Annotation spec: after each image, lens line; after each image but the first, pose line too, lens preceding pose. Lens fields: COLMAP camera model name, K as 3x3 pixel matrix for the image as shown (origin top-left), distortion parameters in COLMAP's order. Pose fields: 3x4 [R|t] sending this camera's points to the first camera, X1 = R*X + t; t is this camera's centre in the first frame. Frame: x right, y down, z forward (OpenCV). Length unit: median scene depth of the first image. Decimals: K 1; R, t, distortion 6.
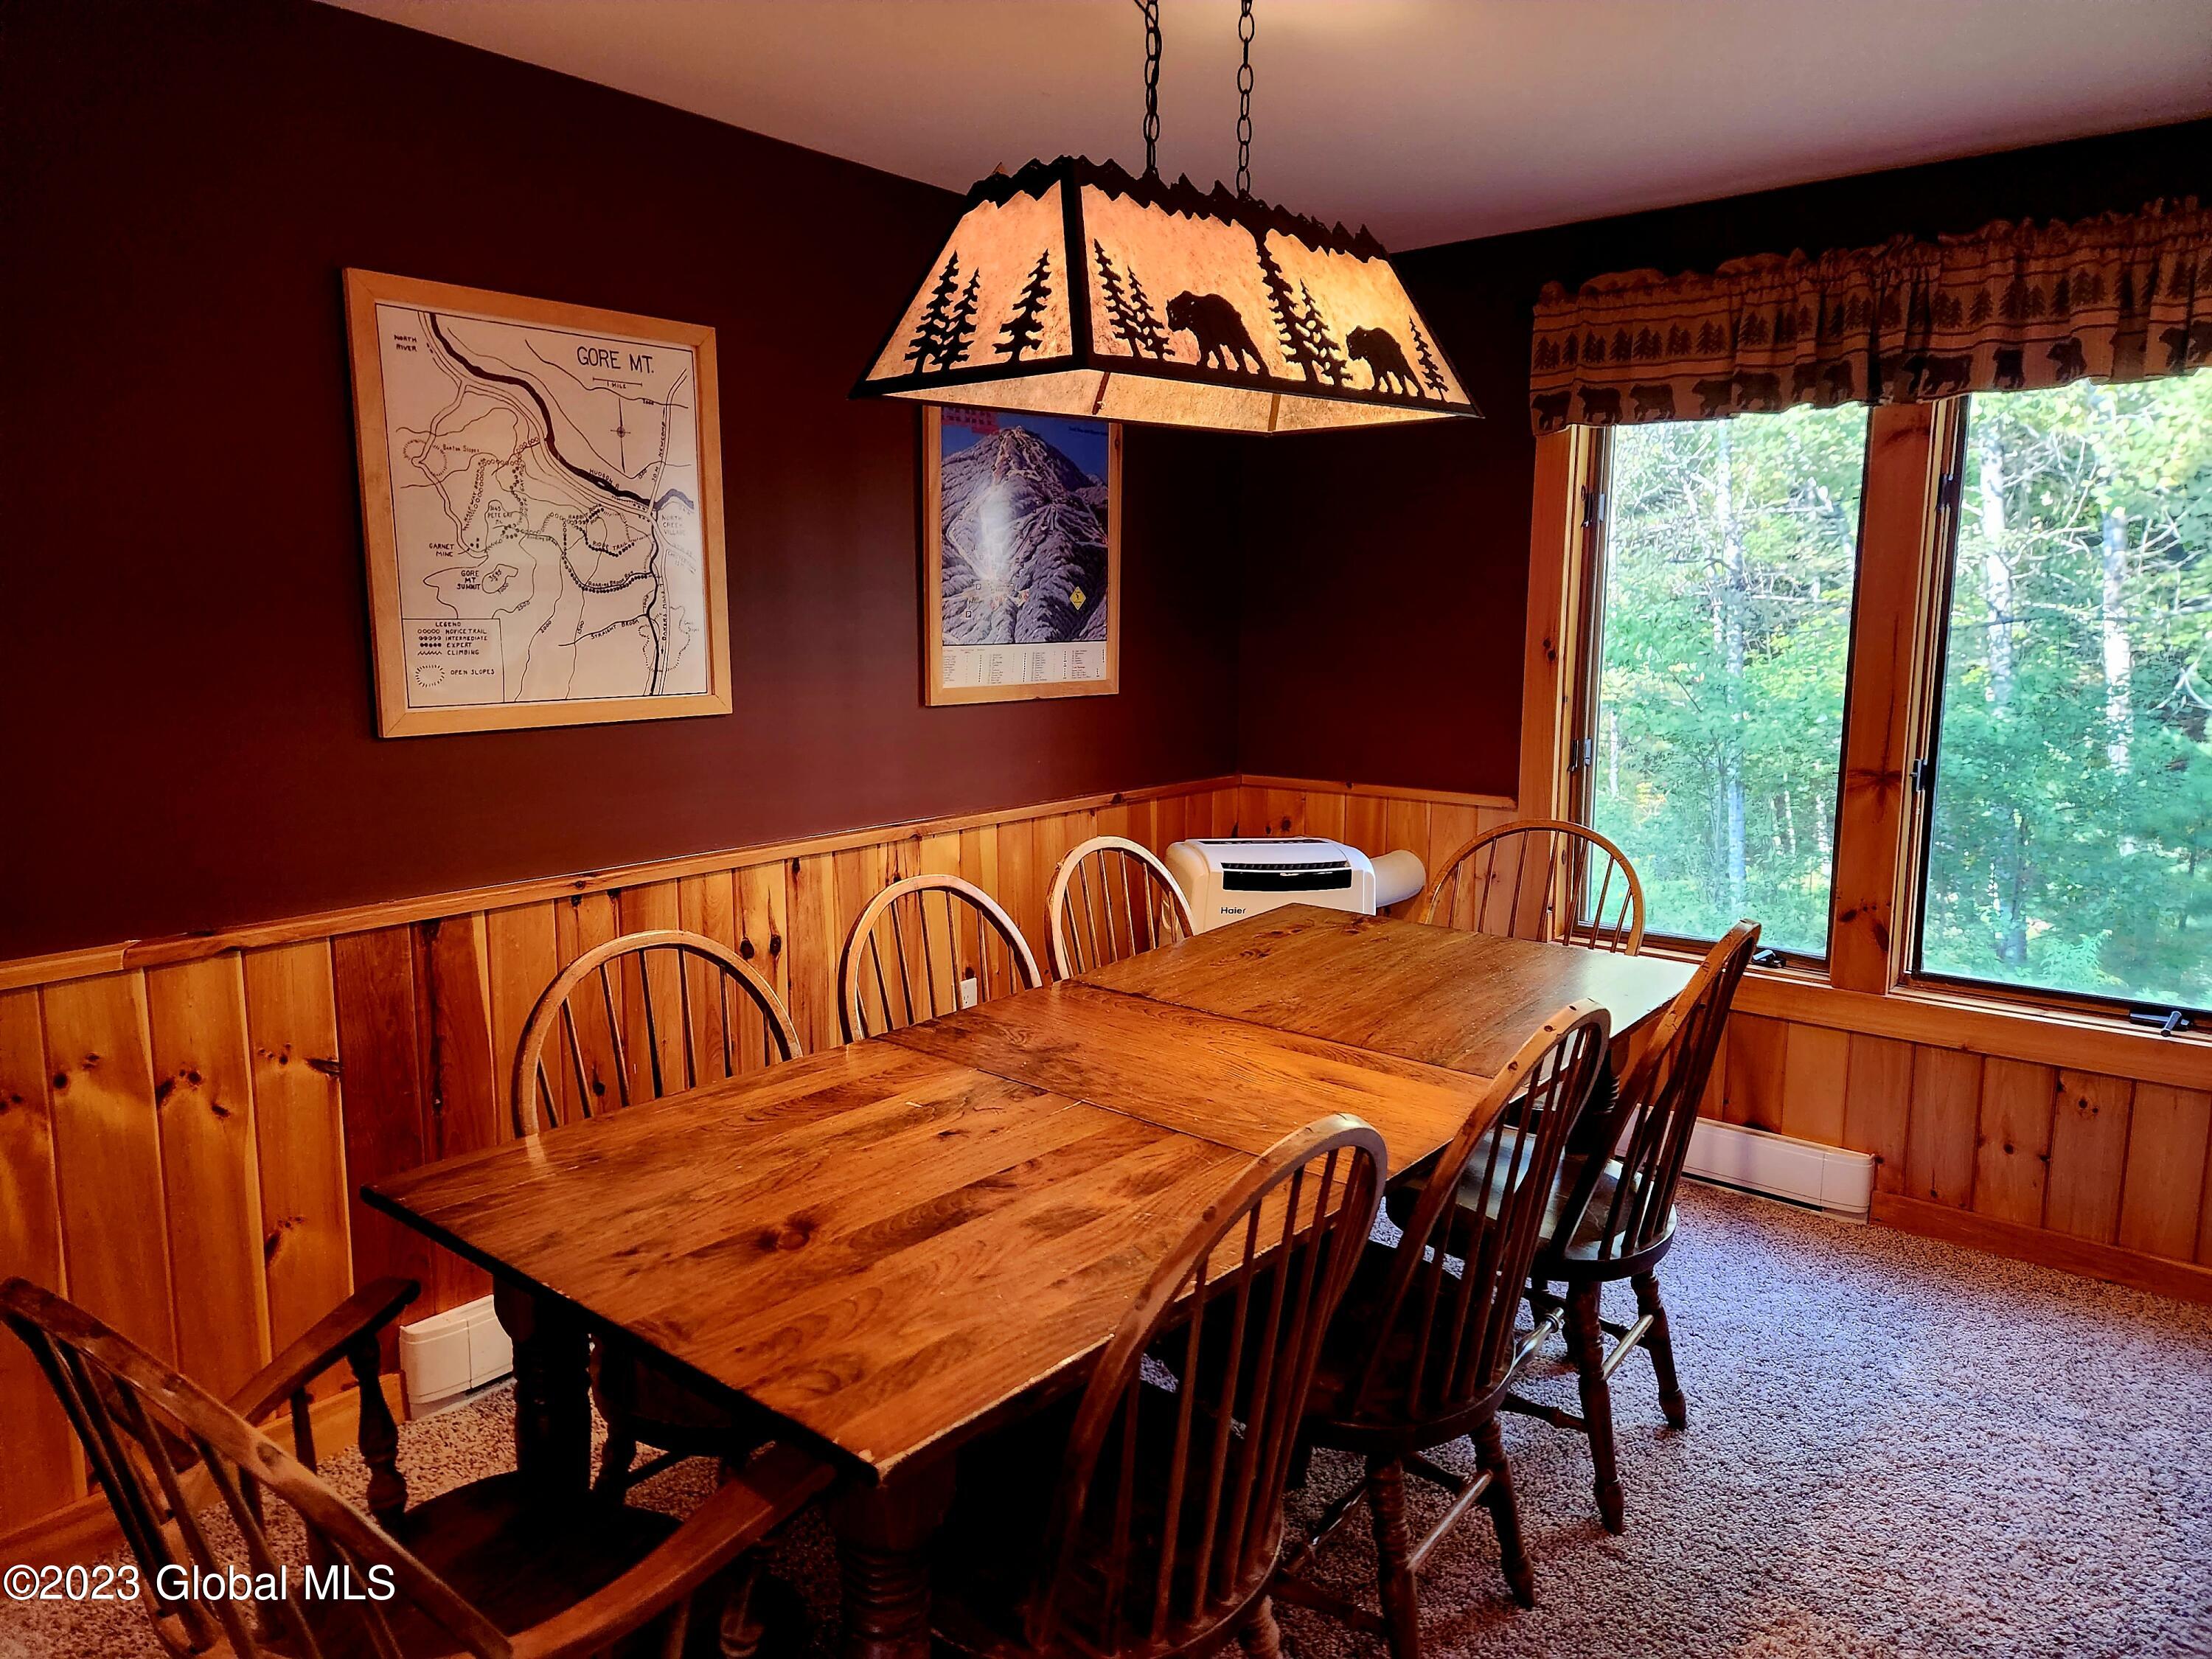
lens RADIAL K [[1478.4, 0, 1105.7], [0, 1478.4, 841.0], [0, 0, 1]] dist [0.042308, -0.025430]
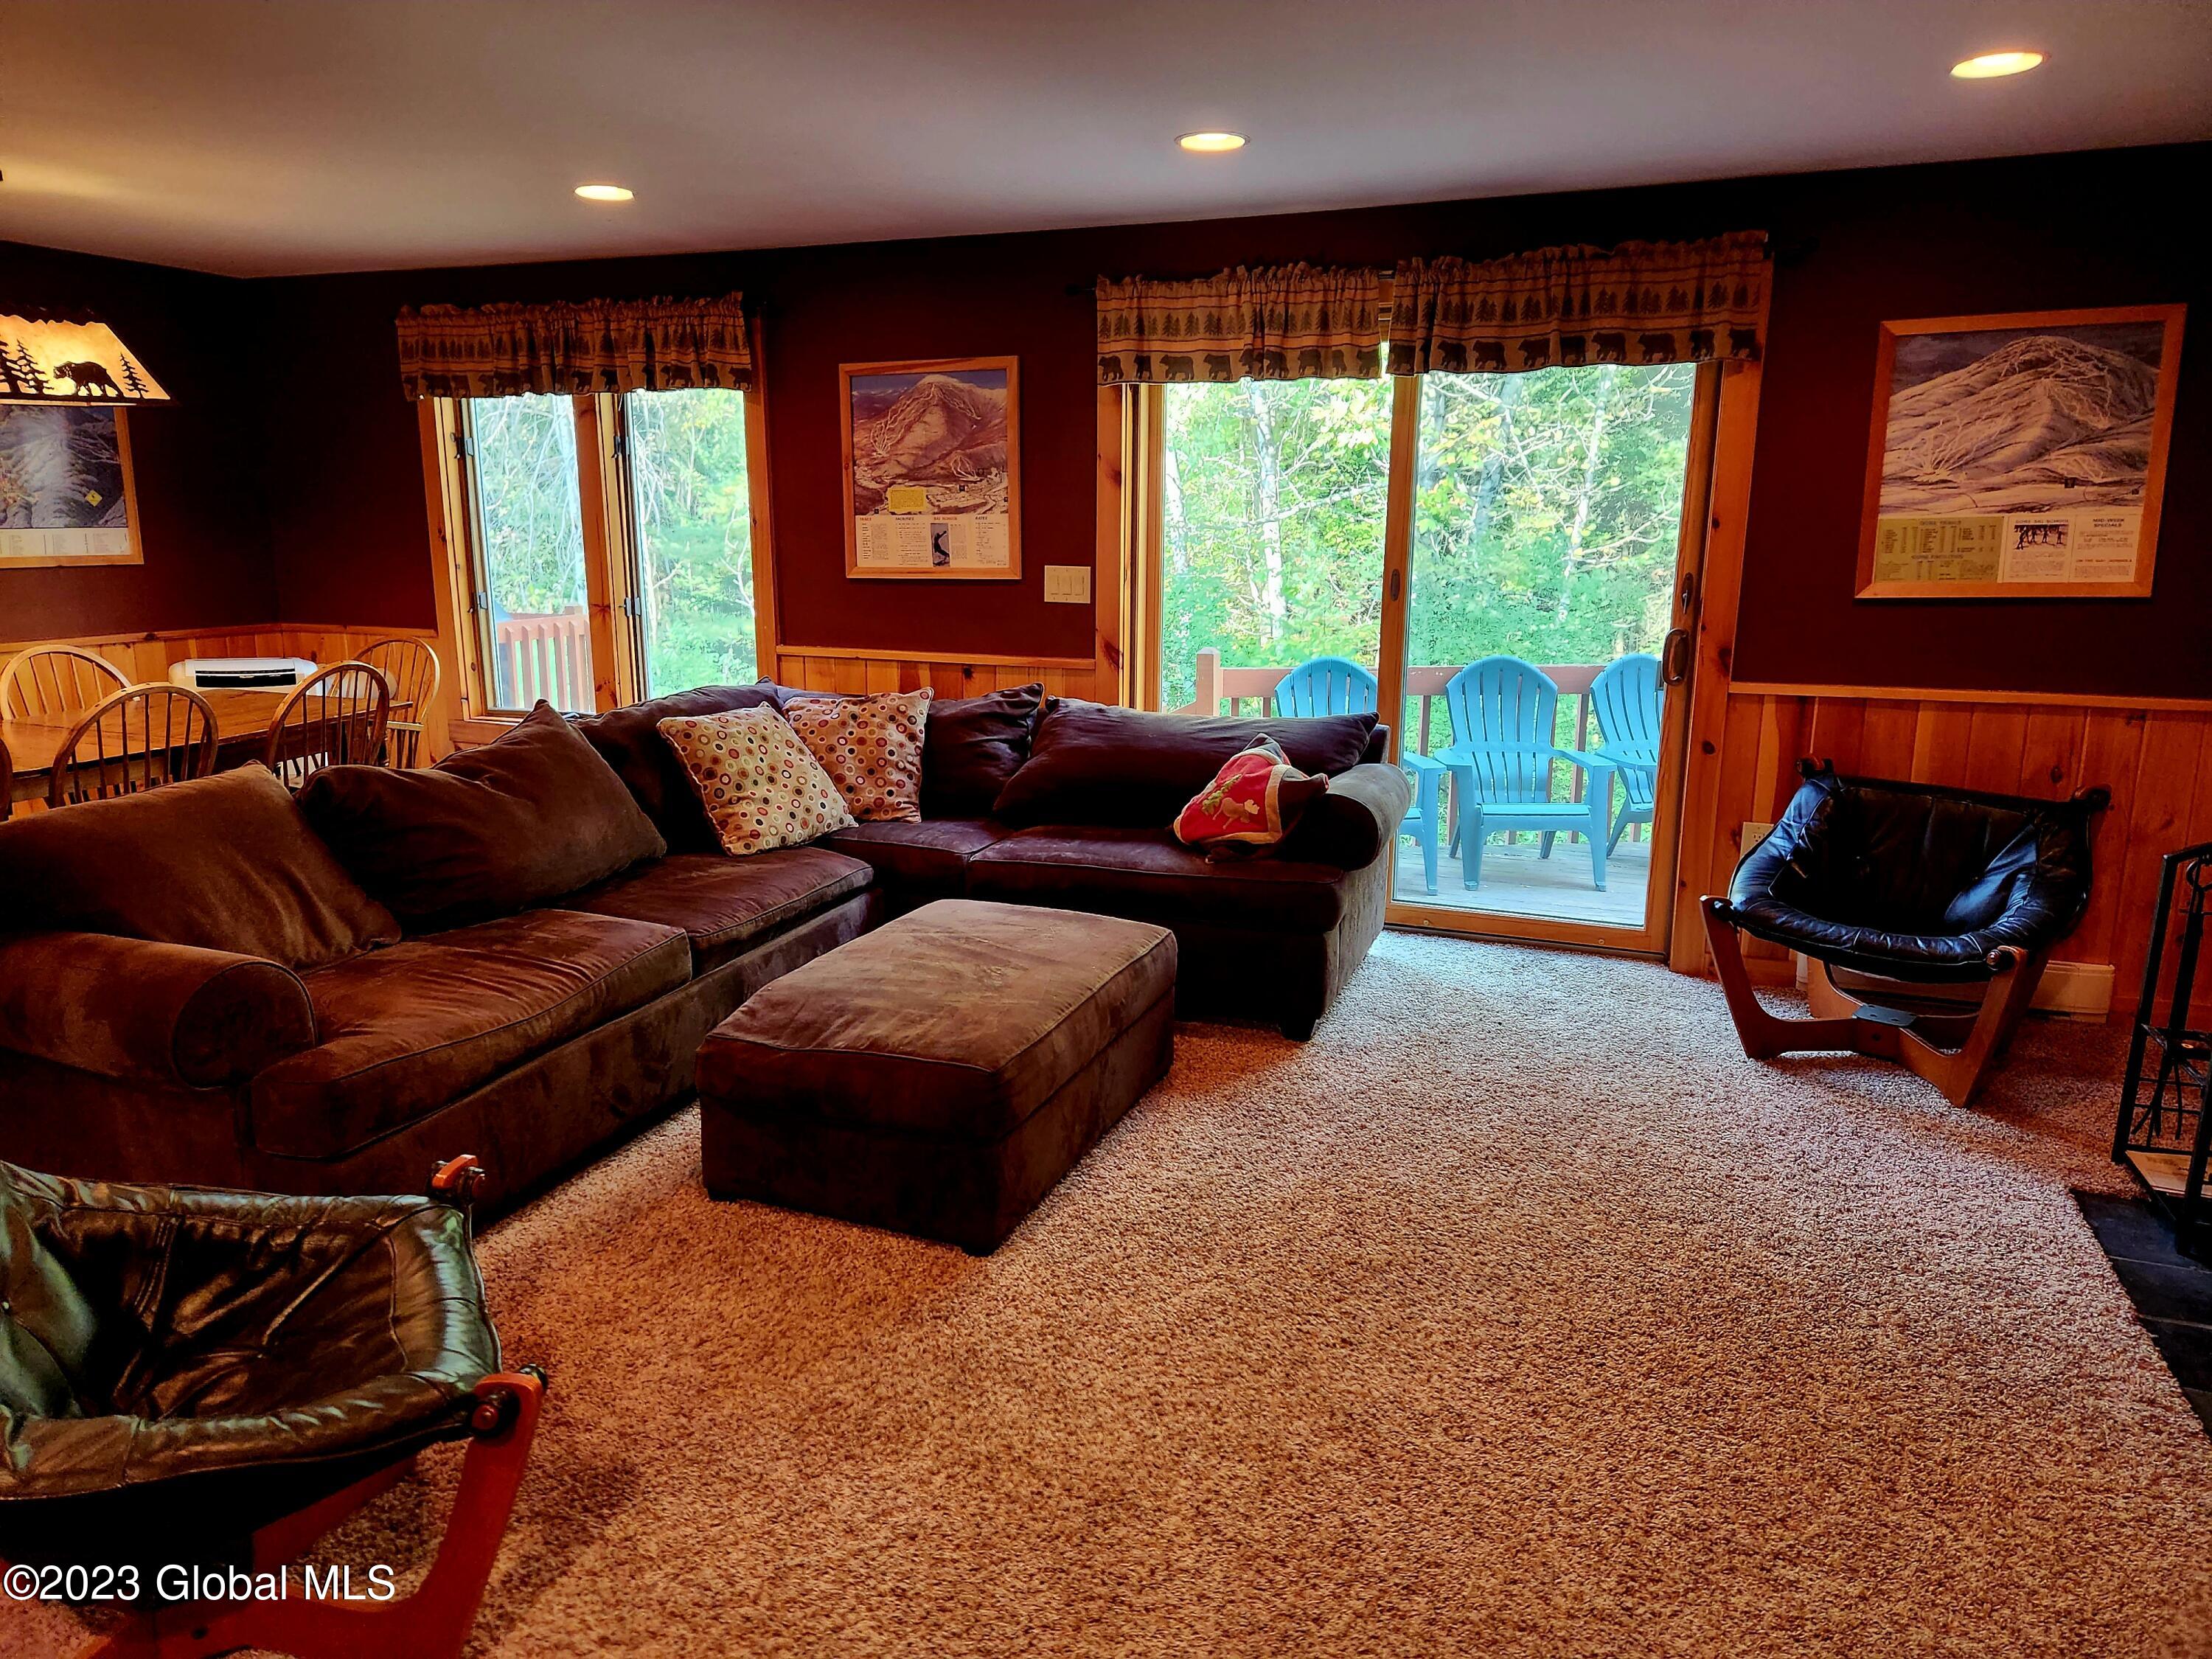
lens RADIAL K [[1478.4, 0, 1108.5], [0, 1478.4, 819.4], [0, 0, 1]] dist [0.042308, -0.025430]
pose [[0.949273, -0.059249, 0.308821, 0.557967], [0.045250, 0.997606, 0.052304, 0.150066], [-0.311181, -0.035676, 0.949681, -0.912387]]
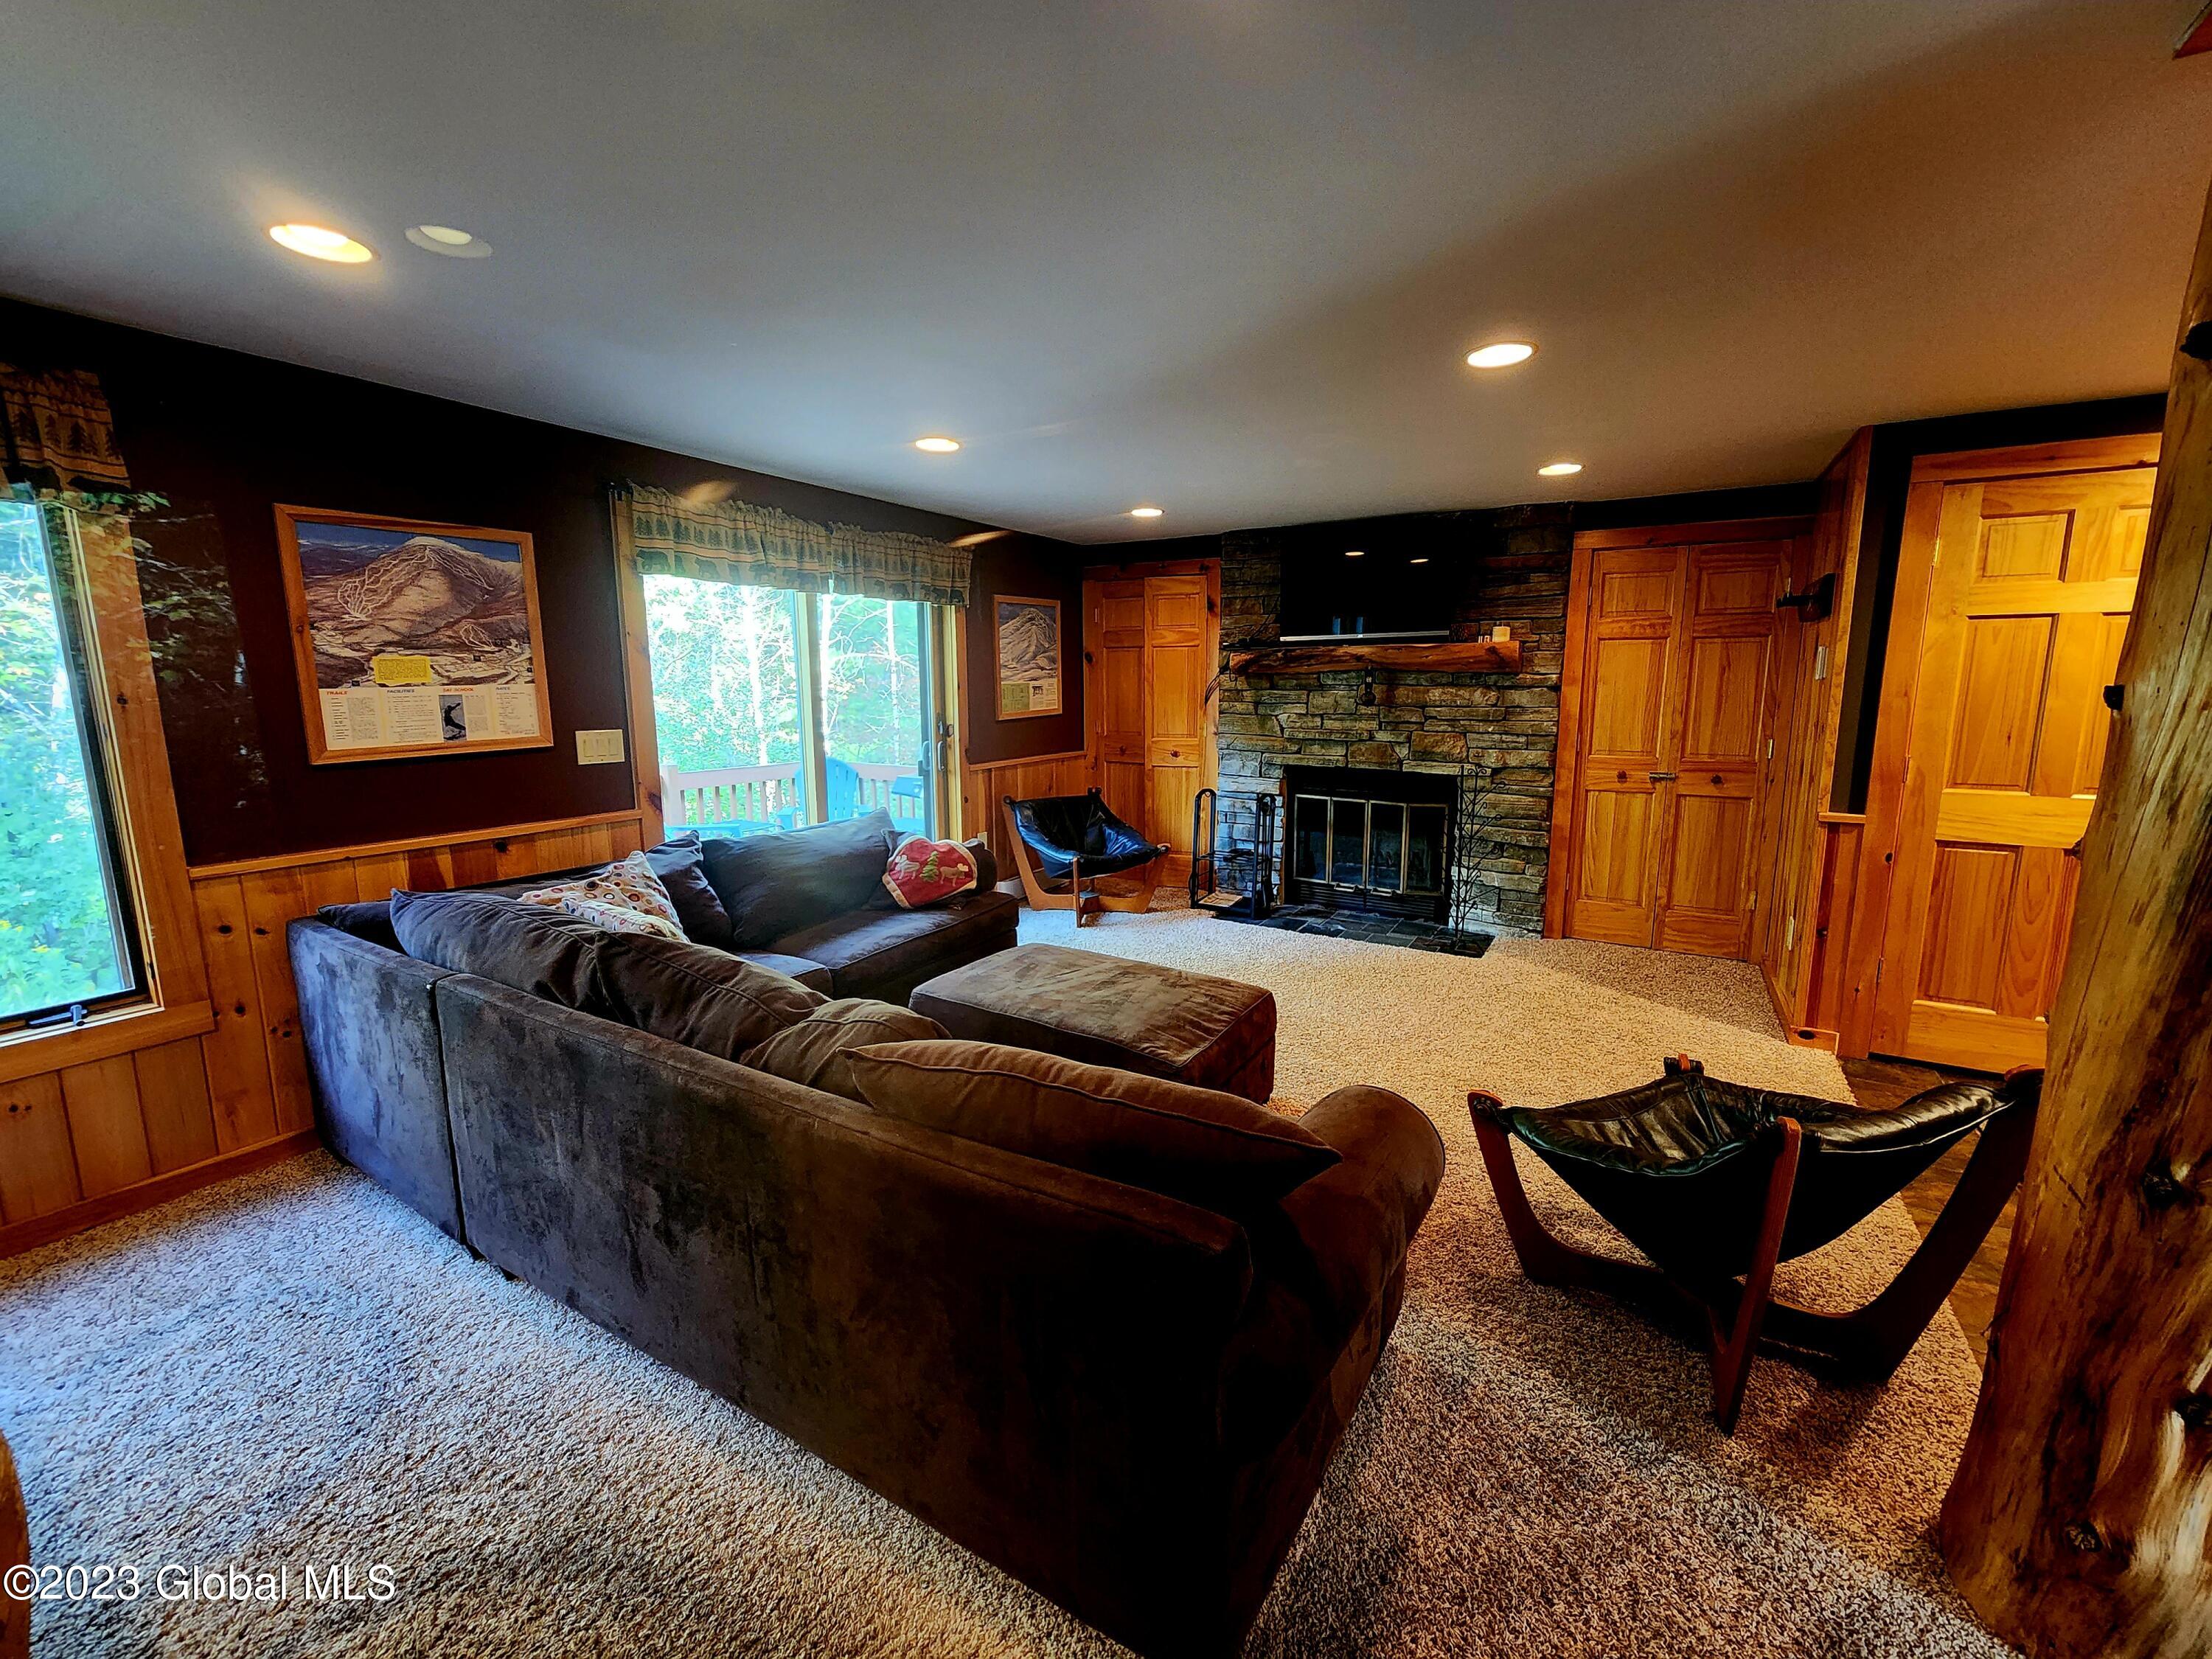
lens RADIAL K [[894.9, 0, 1117.6], [0, 894.9, 819.2], [0, 0, 1]] dist [-0.000498, -0.001462]
pose [[-0.161935, -0.154922, 0.974565, -0.084739], [0.152843, 0.971743, 0.179871, -0.024161], [-0.974893, 0.178083, -0.133681, 0.120955]]
